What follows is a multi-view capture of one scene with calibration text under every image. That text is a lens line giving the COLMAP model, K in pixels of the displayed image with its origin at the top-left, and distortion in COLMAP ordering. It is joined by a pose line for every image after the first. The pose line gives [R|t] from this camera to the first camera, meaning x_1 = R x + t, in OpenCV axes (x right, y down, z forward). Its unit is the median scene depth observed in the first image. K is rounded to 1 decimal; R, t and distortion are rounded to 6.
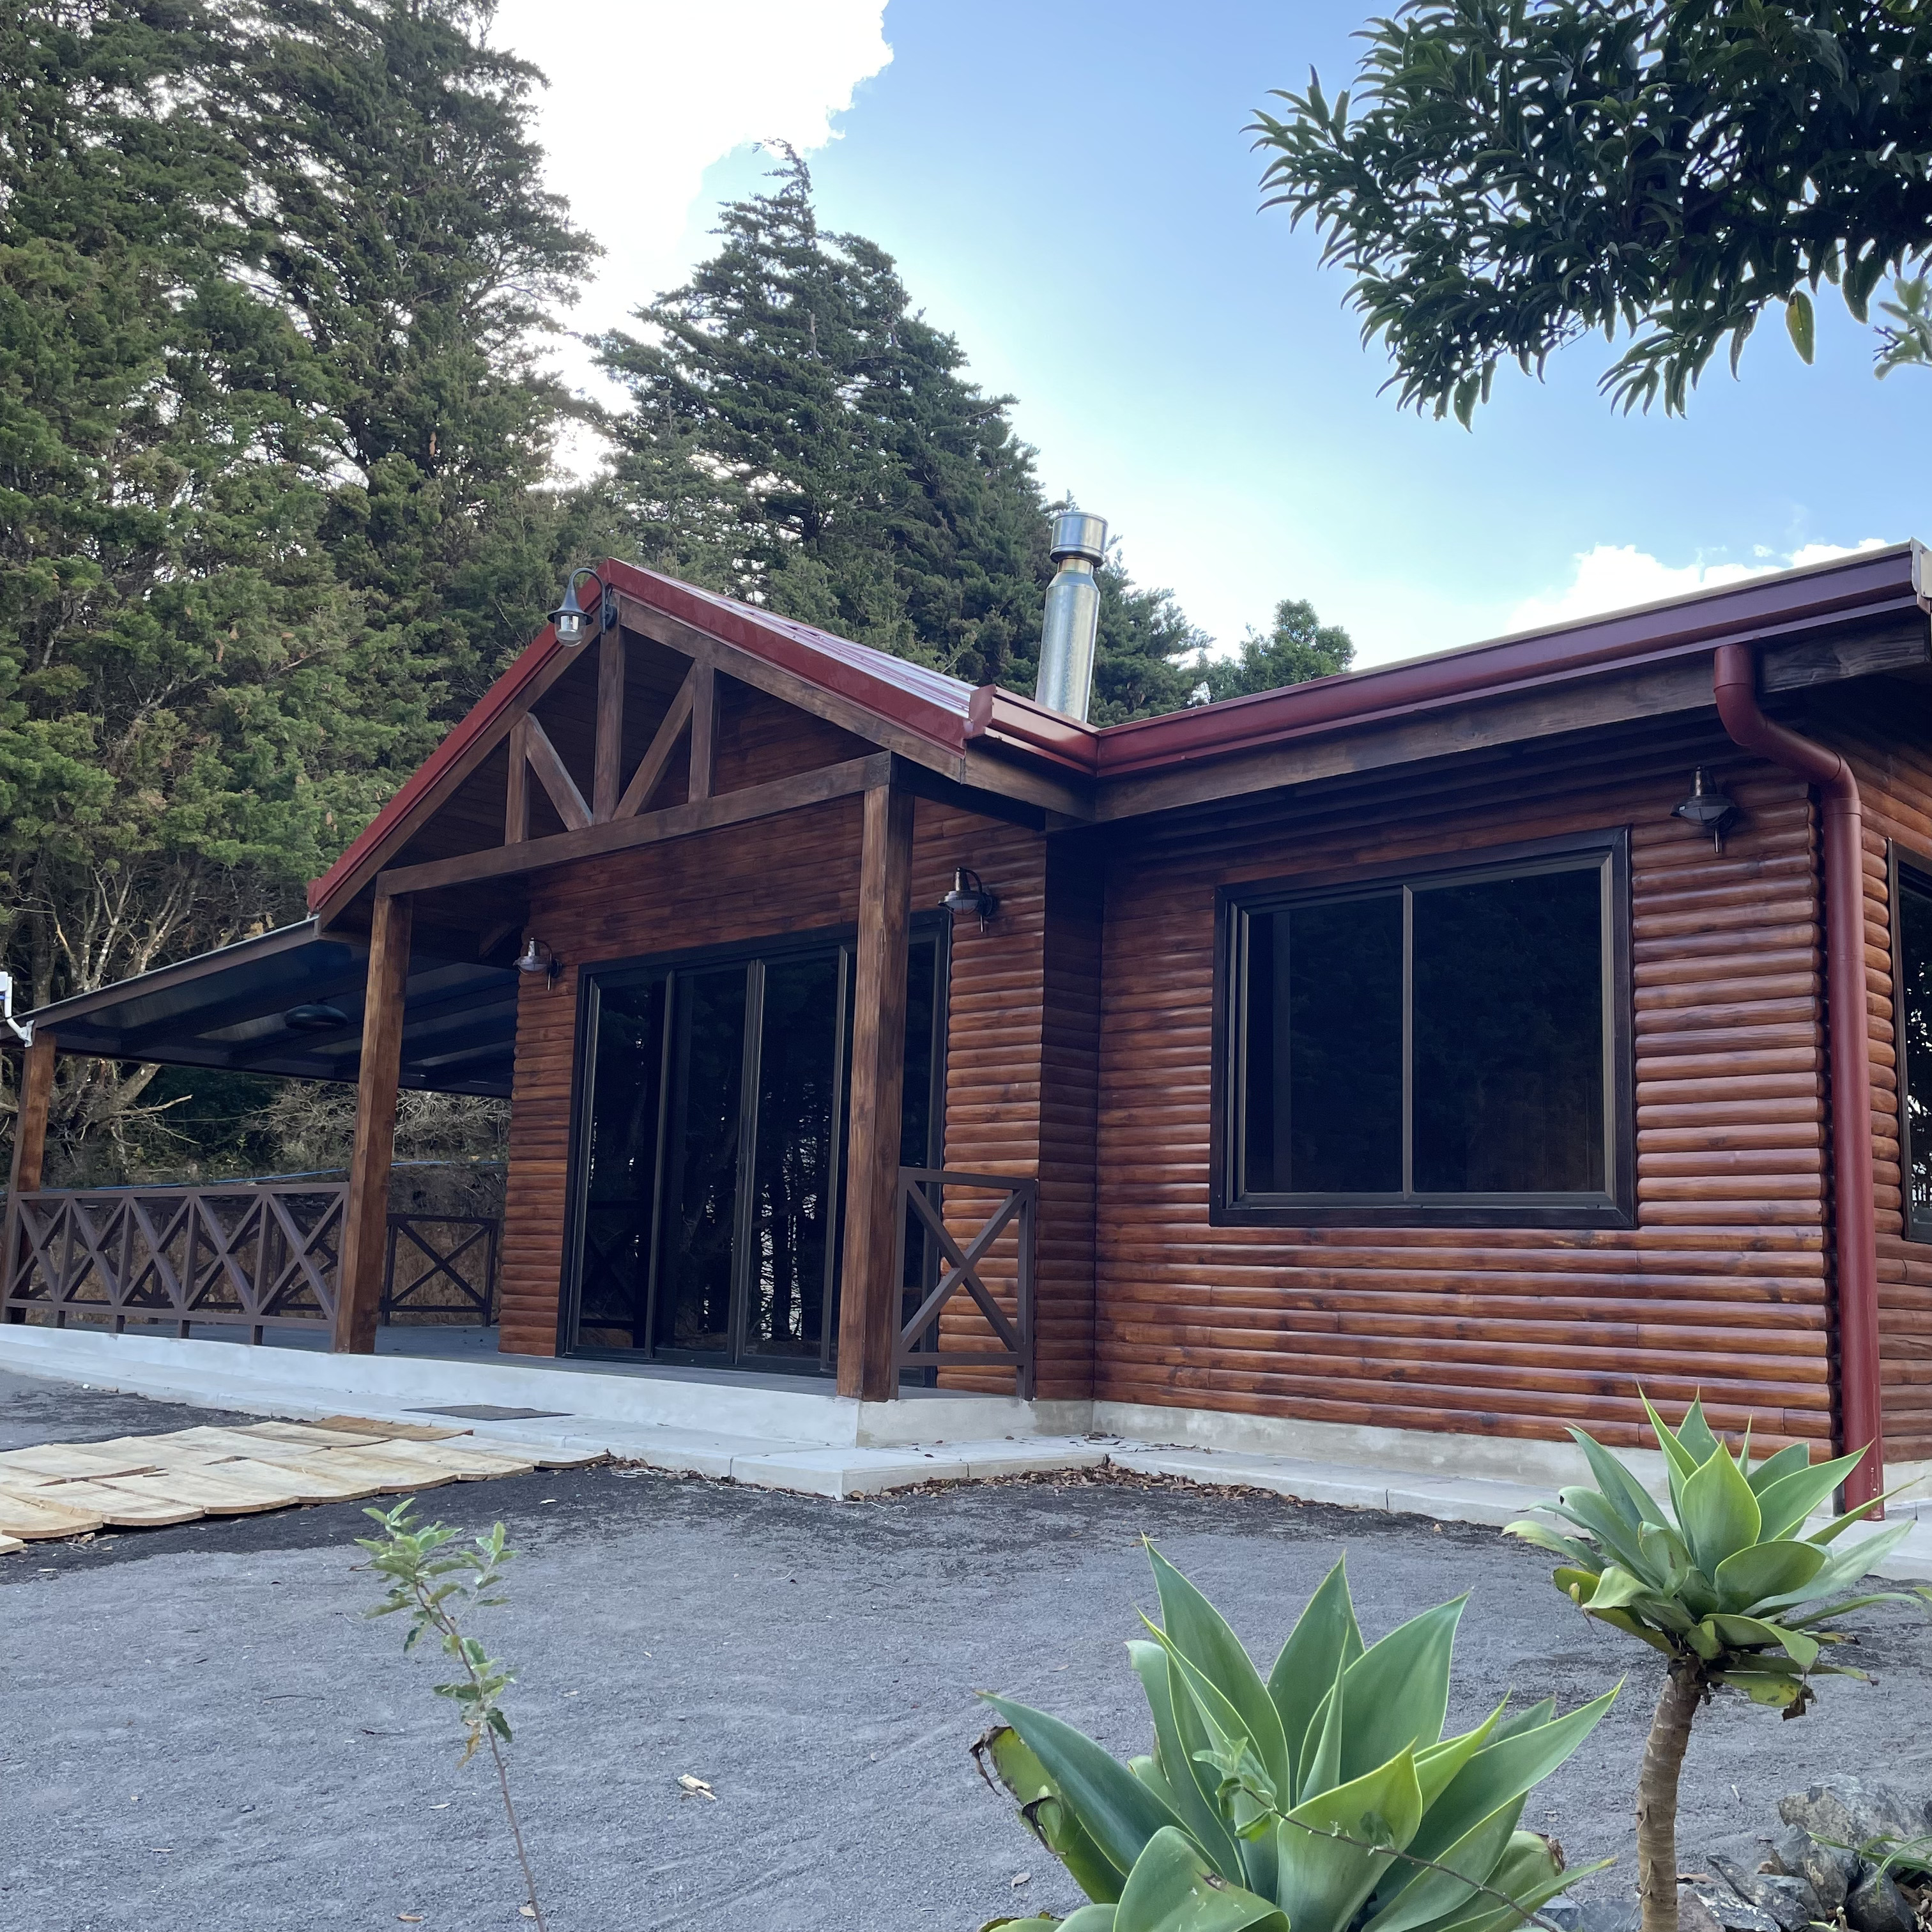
lens RADIAL K [[1958.1, 0, 981.2], [0, 1958.1, 976.0], [0, 0, 1]] dist [0.073482, 0.000000]
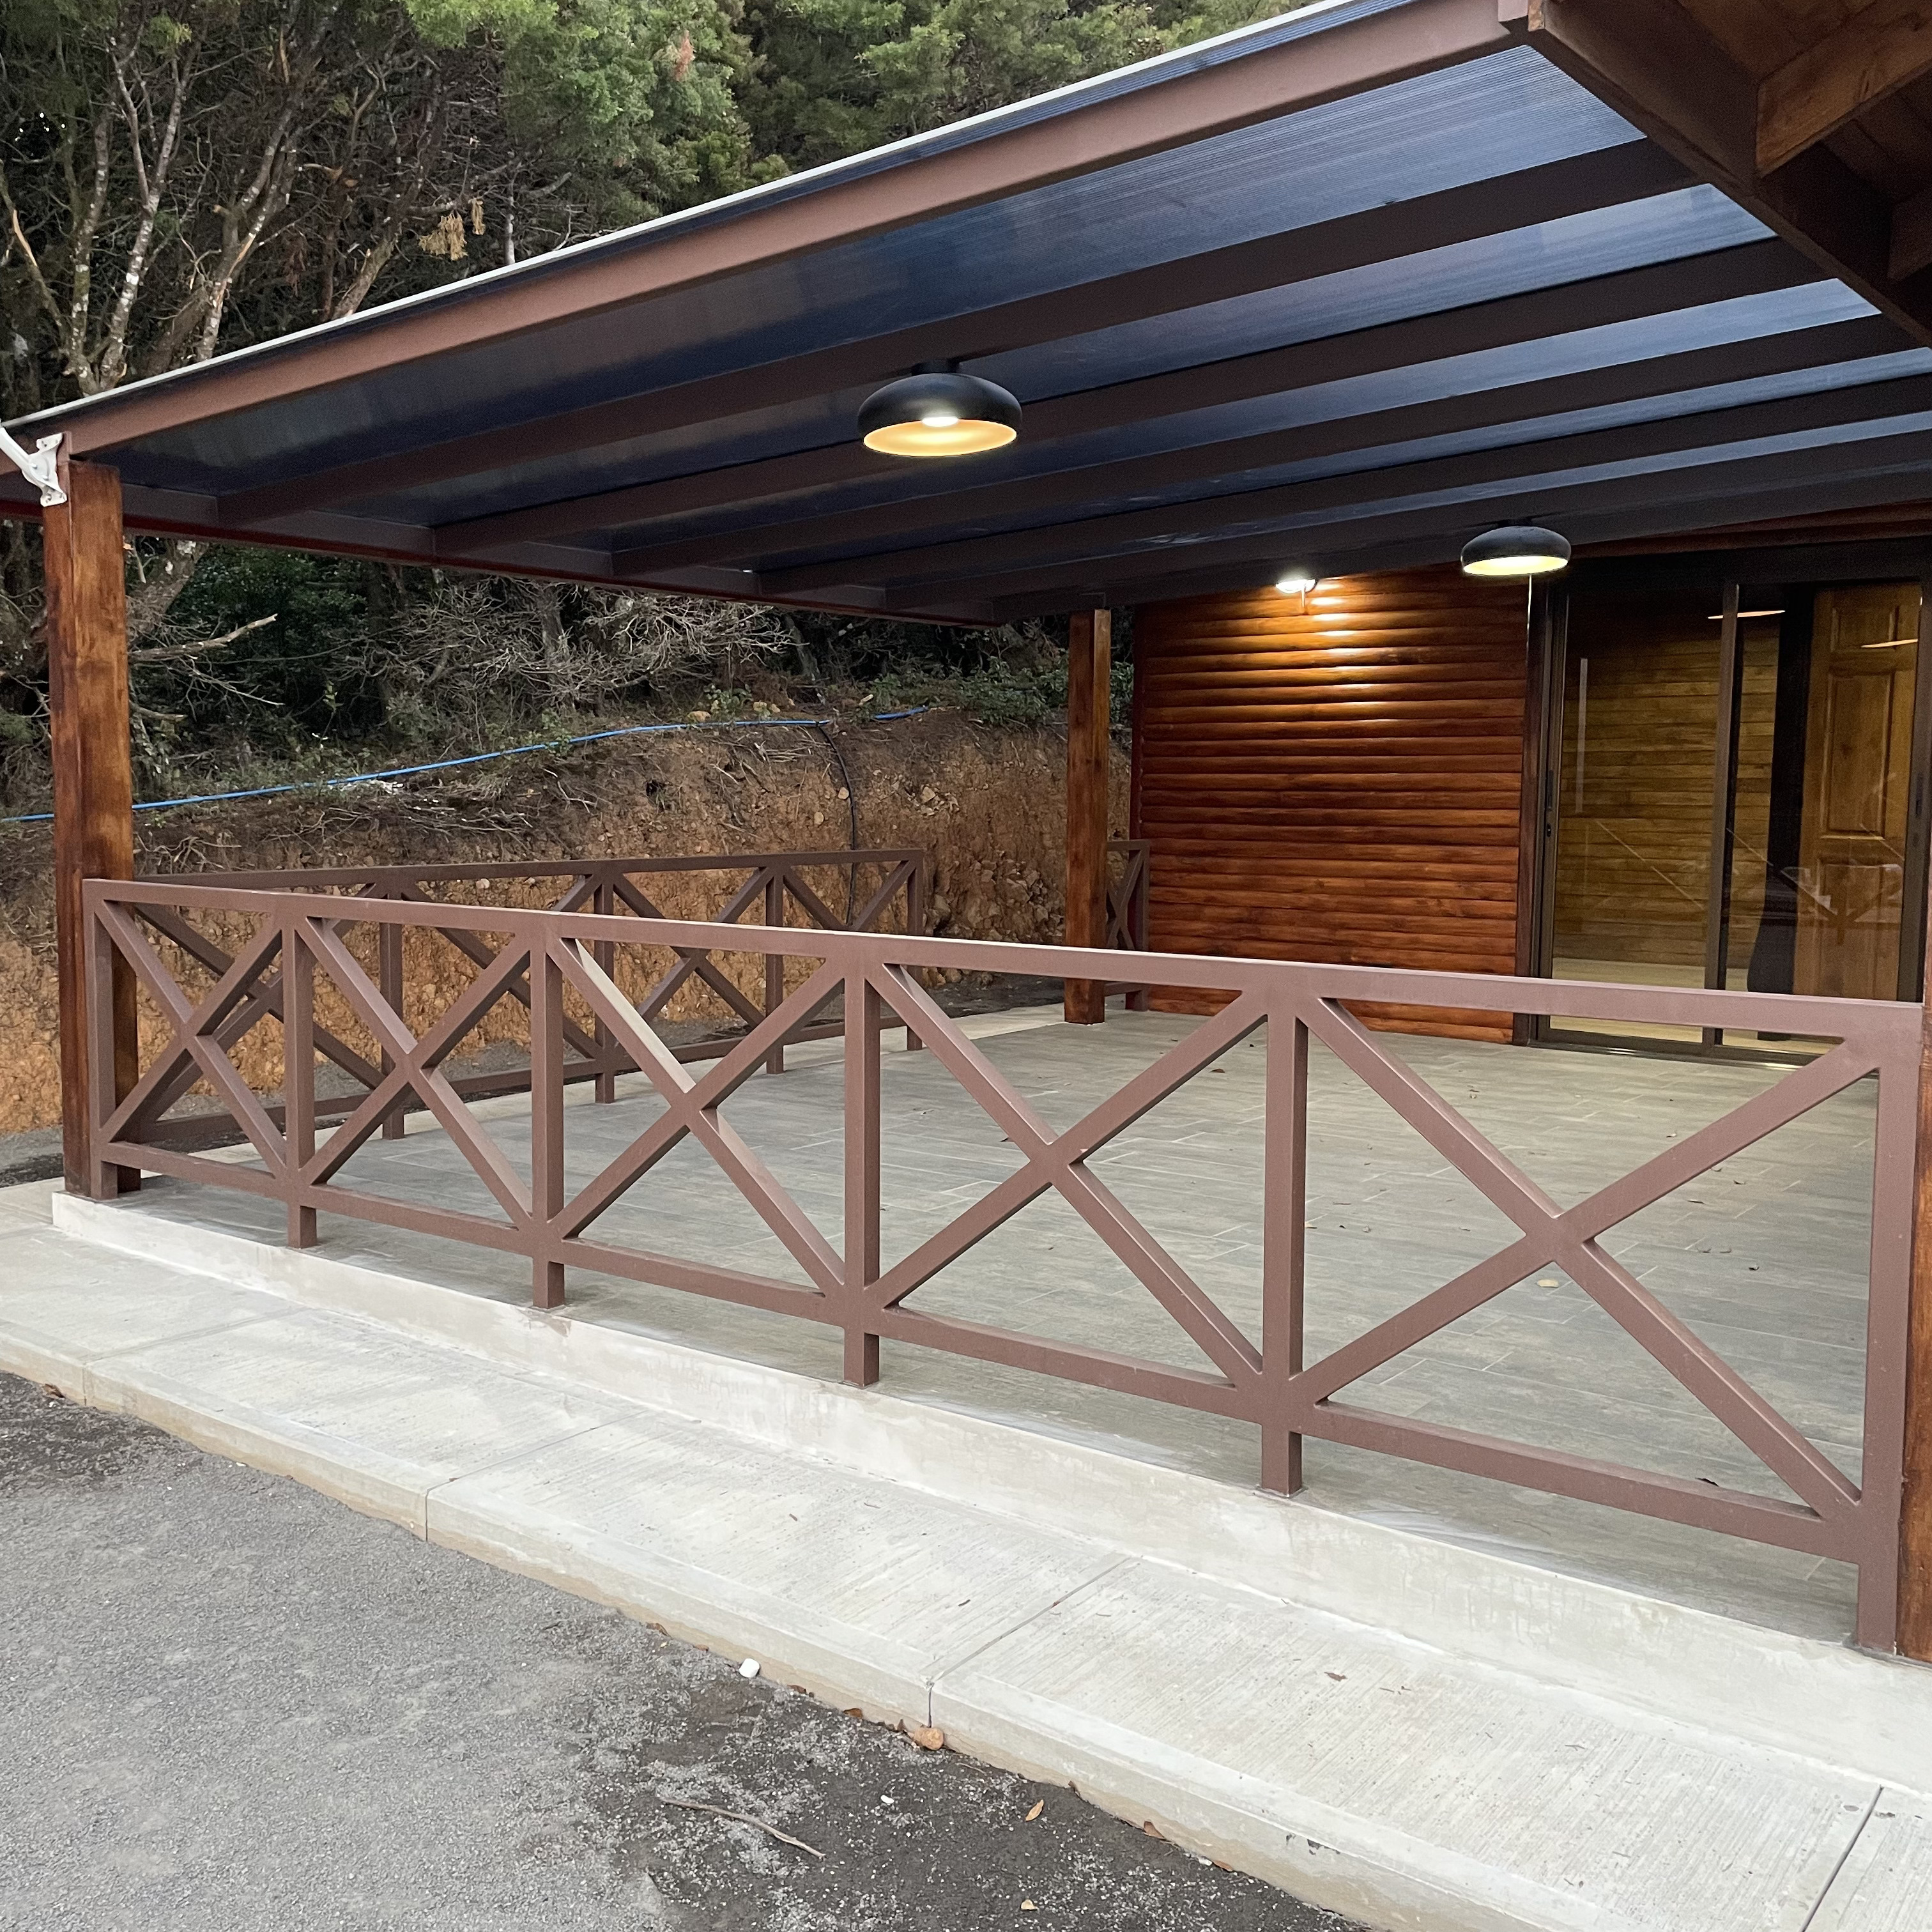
lens RADIAL K [[1958.1, 0, 959.7], [0, 1958.1, 960.9], [0, 0, 1]] dist [0.073482, 0.000000]
pose [[0.990765, -0.038414, 0.130038, -0.582065], [0.004903, 0.968553, 0.248758, 0.042183], [-0.135505, -0.245823, 0.959797, 0.936255]]
